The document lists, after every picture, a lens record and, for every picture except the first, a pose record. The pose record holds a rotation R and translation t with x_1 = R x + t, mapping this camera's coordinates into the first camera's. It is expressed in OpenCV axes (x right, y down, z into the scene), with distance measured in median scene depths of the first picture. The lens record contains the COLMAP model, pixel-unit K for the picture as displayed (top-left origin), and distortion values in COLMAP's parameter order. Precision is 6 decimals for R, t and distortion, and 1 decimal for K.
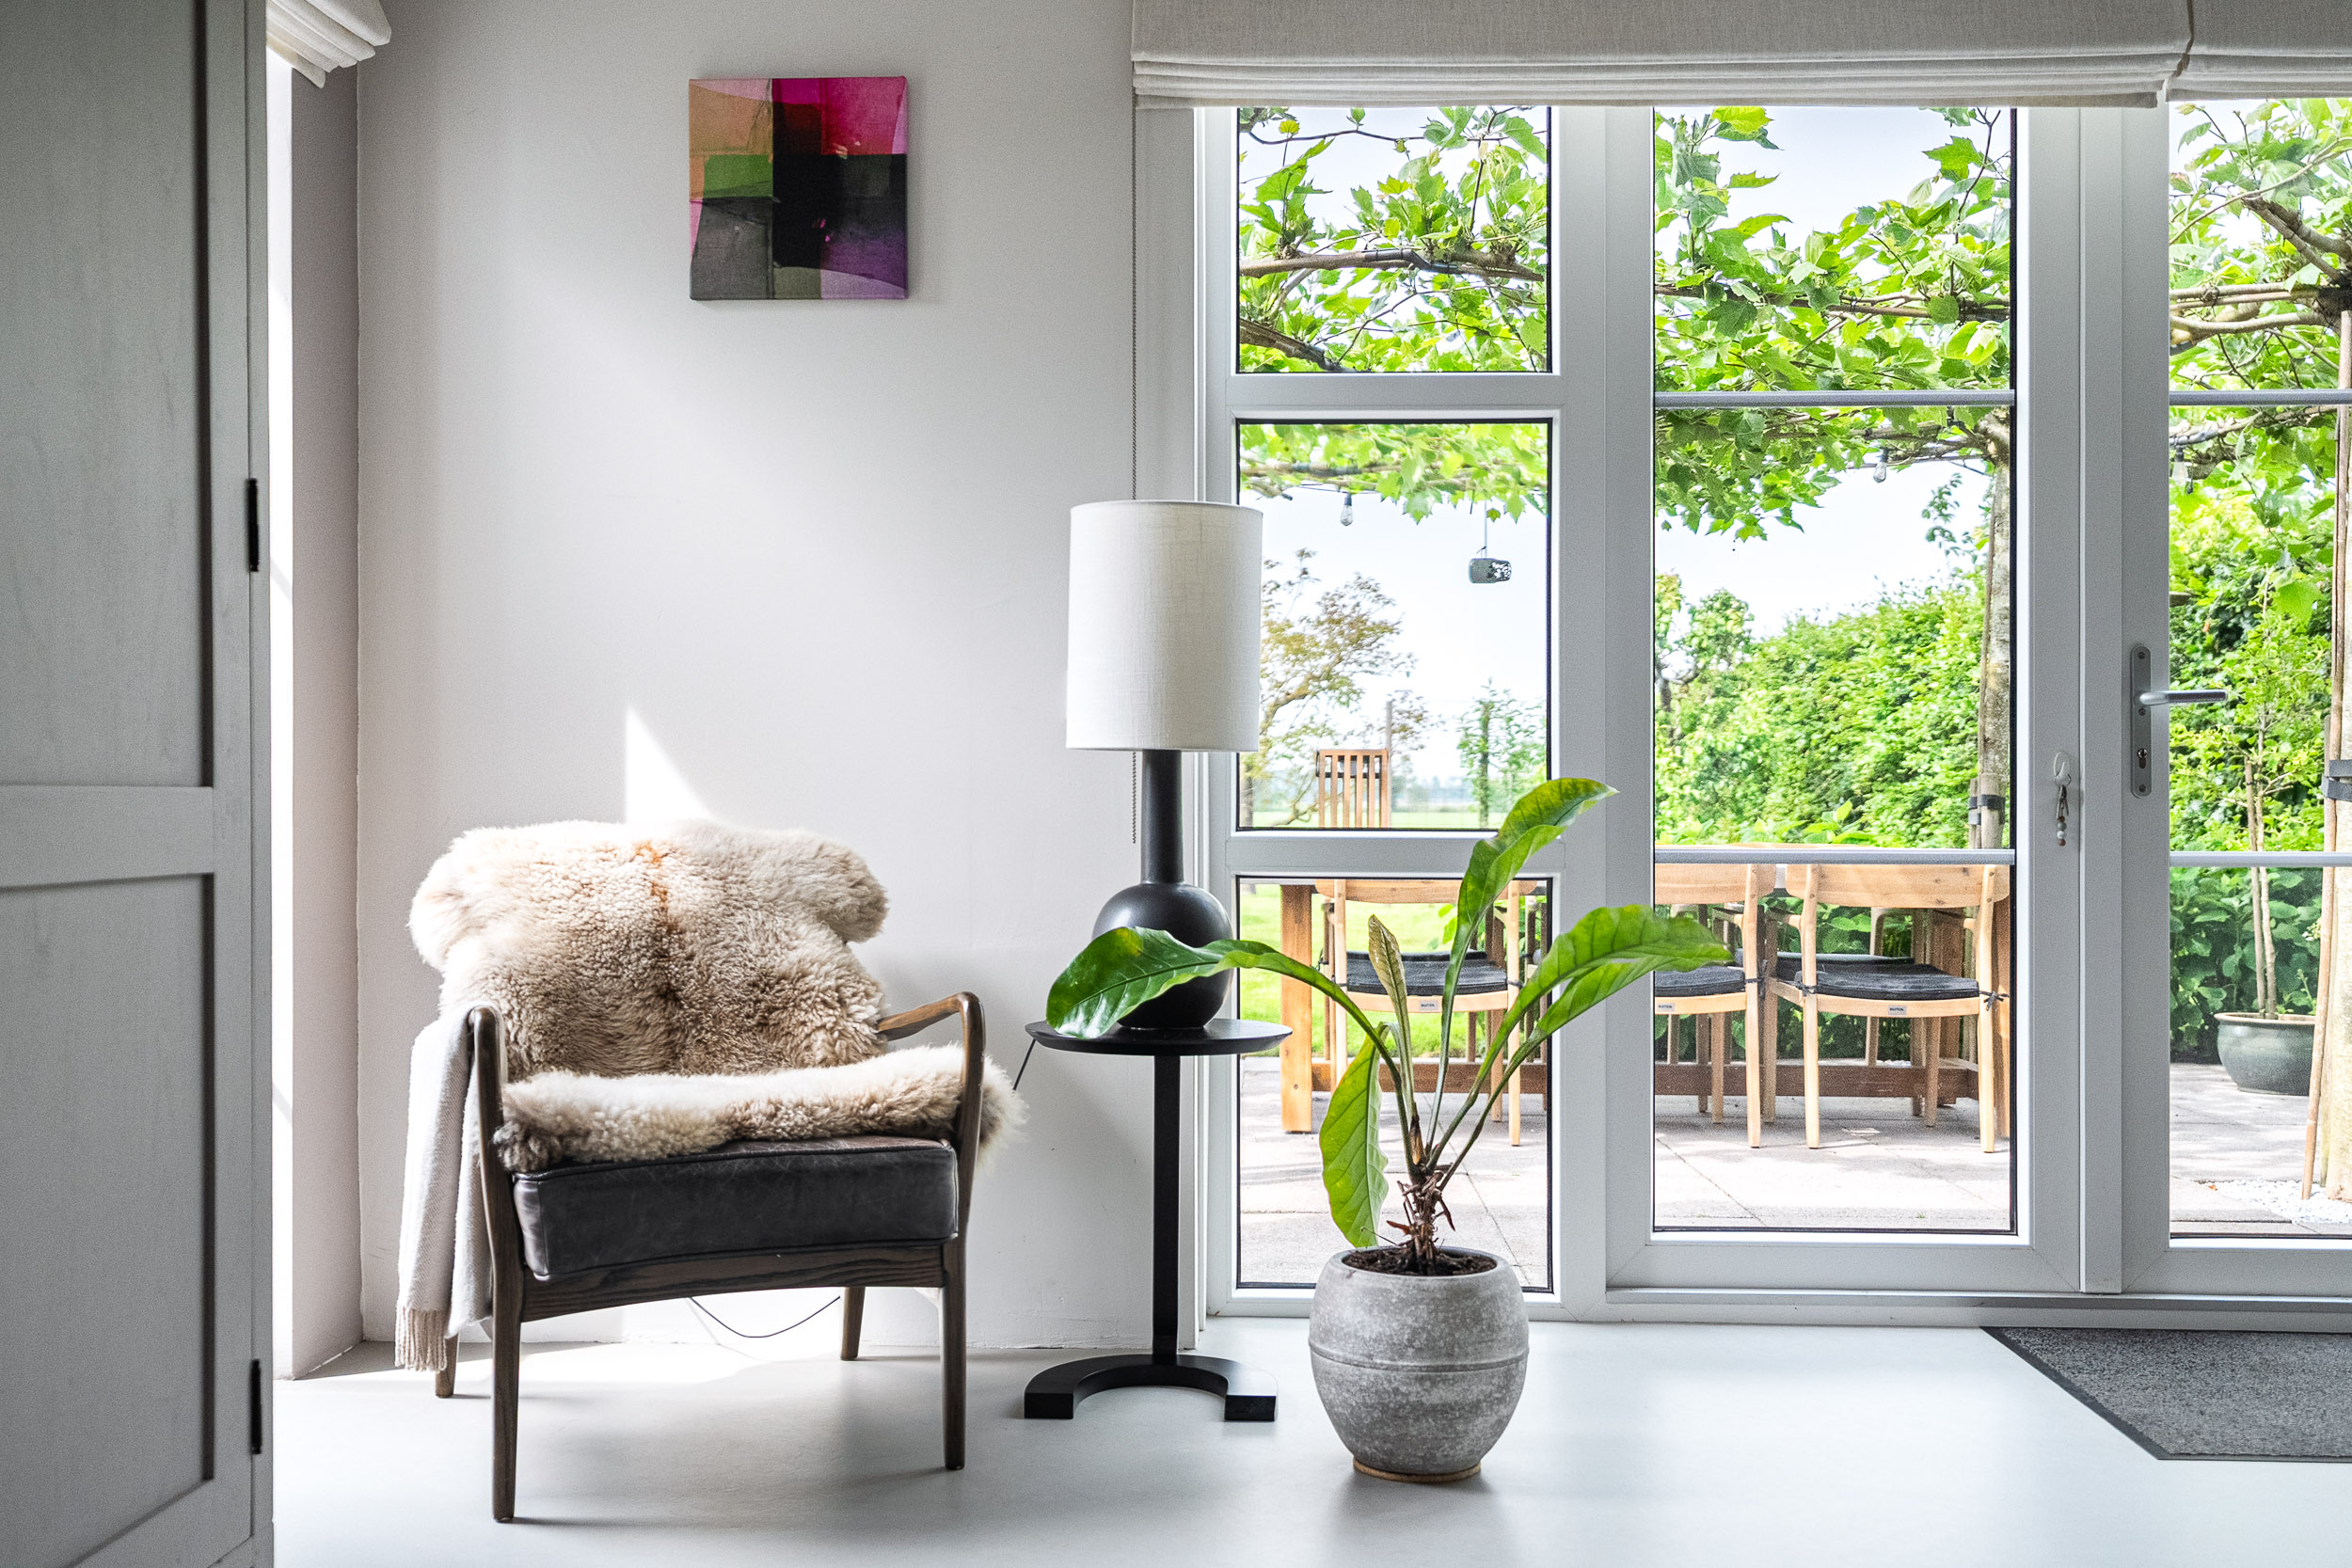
lens RADIAL K [[2376.8, 0, 1176.0], [0, 2376.8, 784.0], [0, 0, 1]] dist [0.016488, 0.002804]
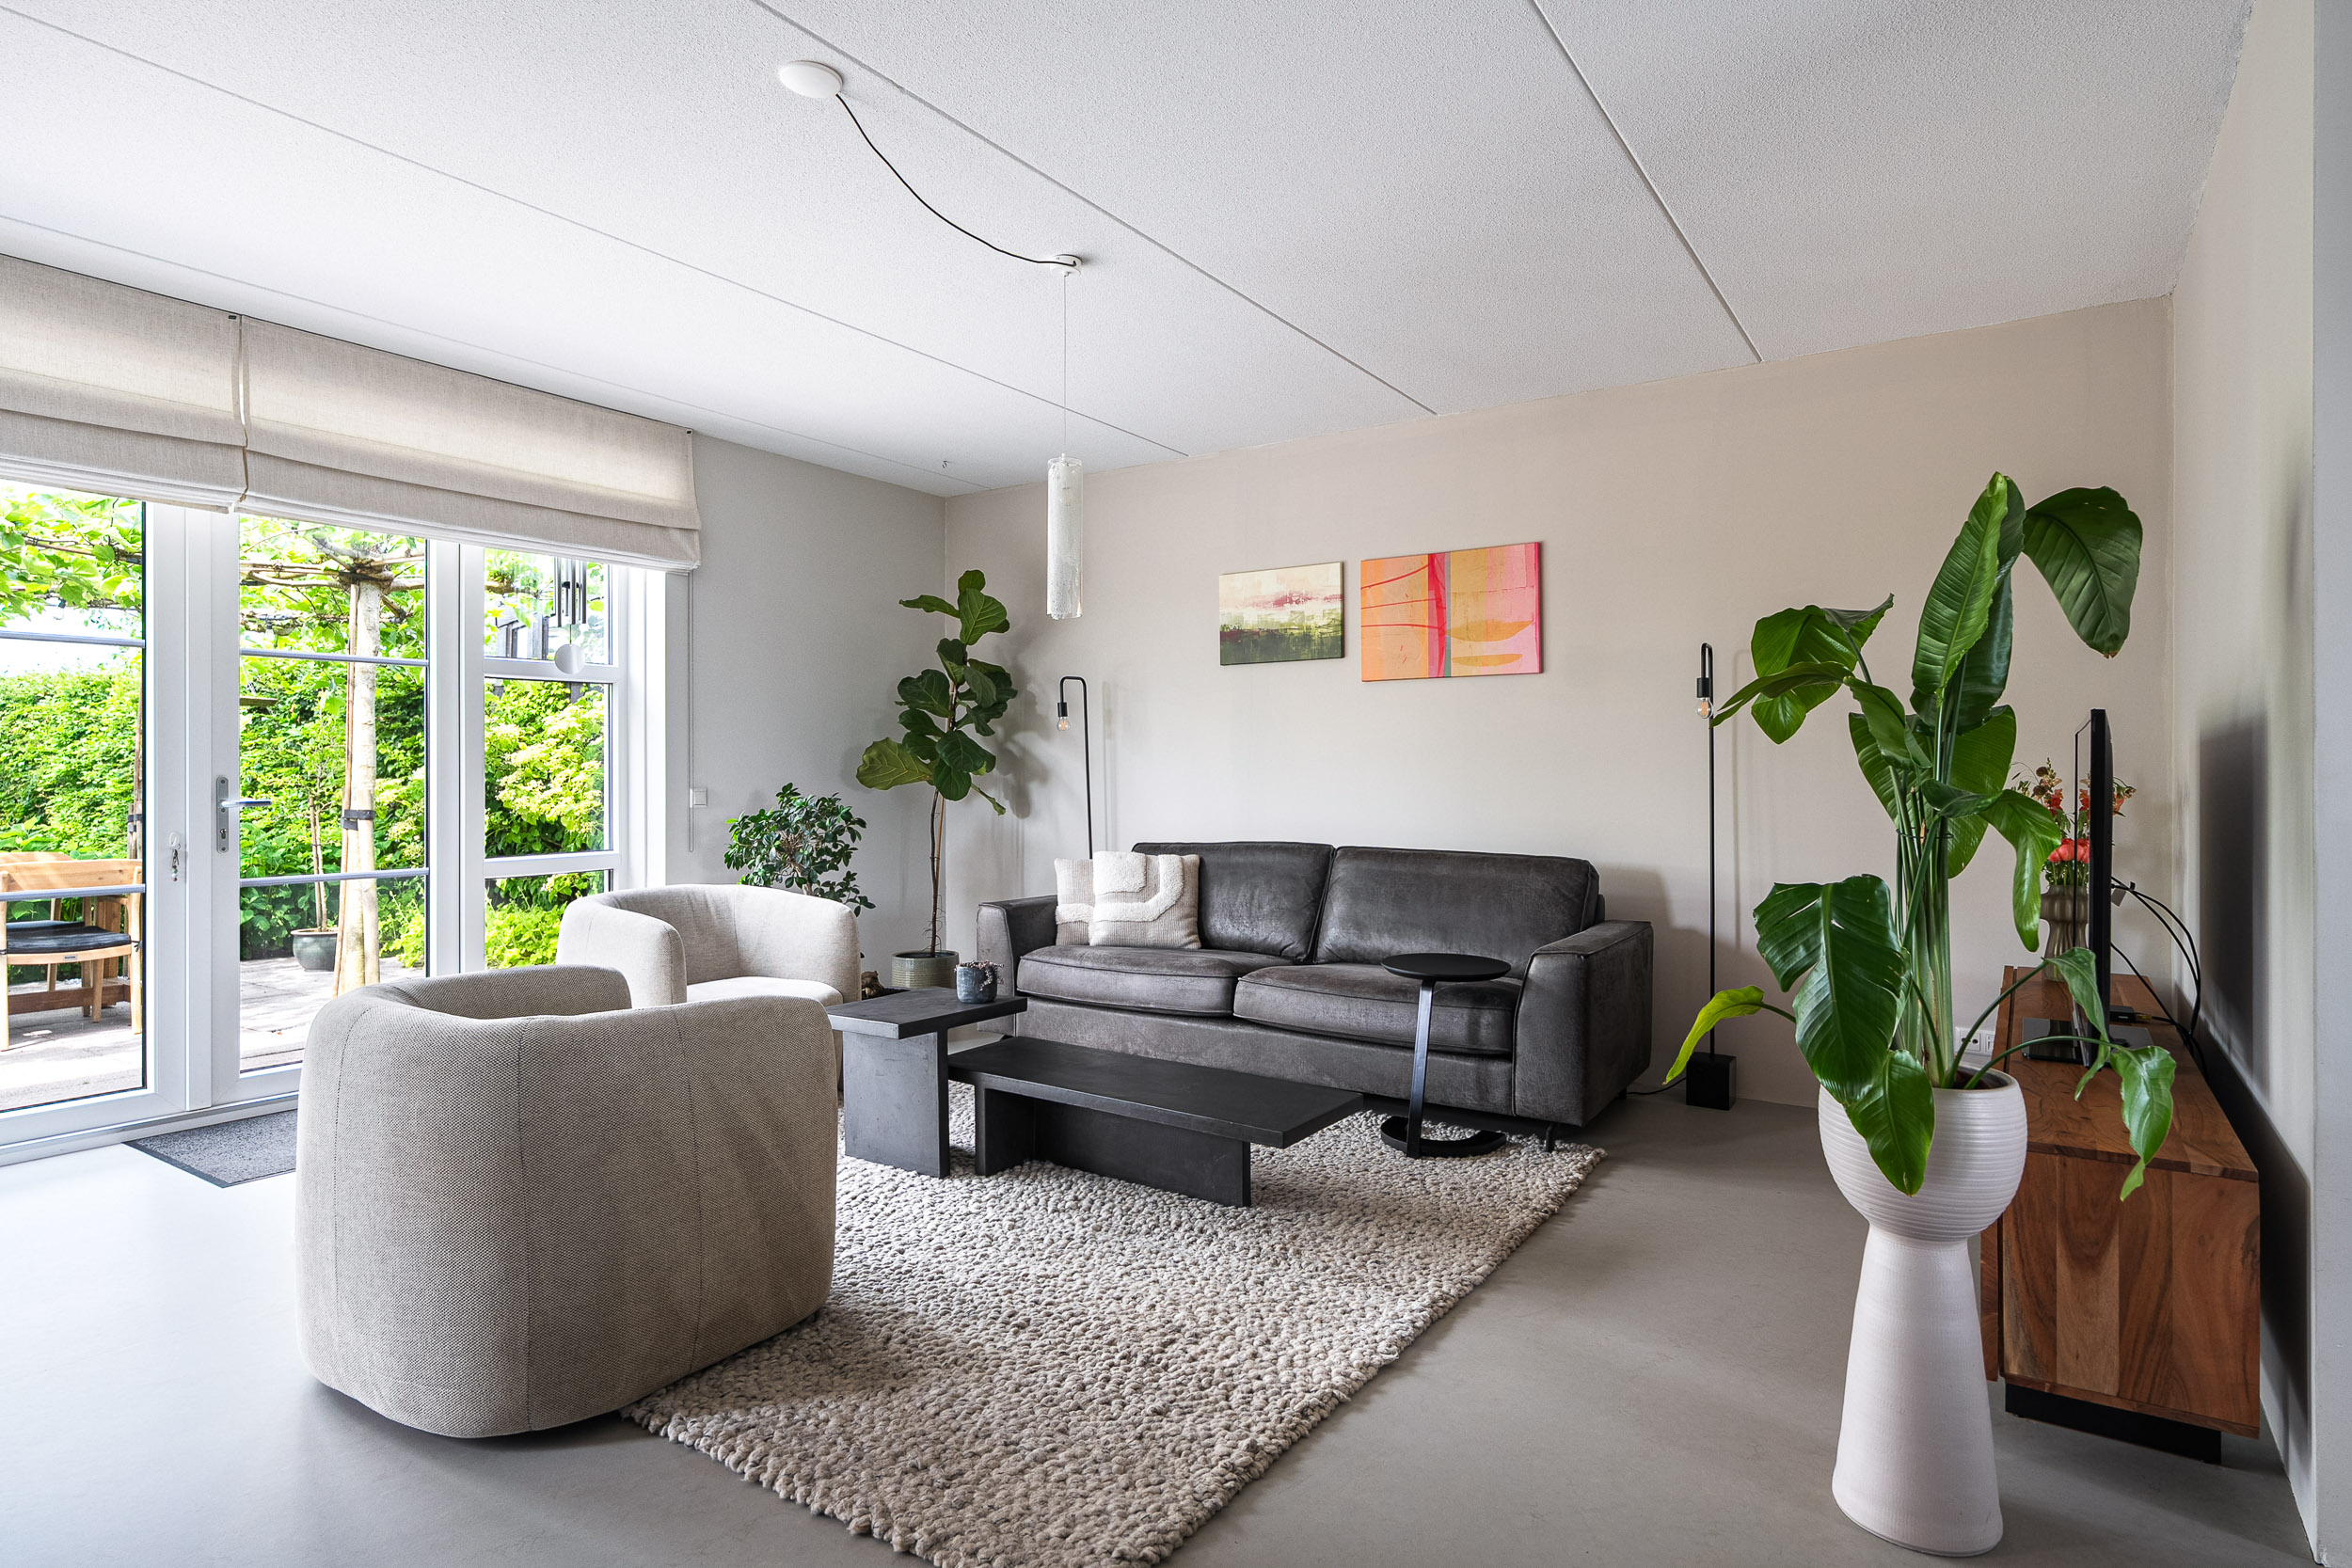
lens RADIAL K [[1258.4, 0, 1173.6], [0, 1258.4, 767.6], [0, 0, 1]] dist [0.001629, 0.001392]
pose [[0.532052, -0.000438, 0.846711, -0.031836], [0.002624, 0.999996, -0.001132, -0.032512], [-0.846707, 0.002824, 0.532051, -0.116588]]
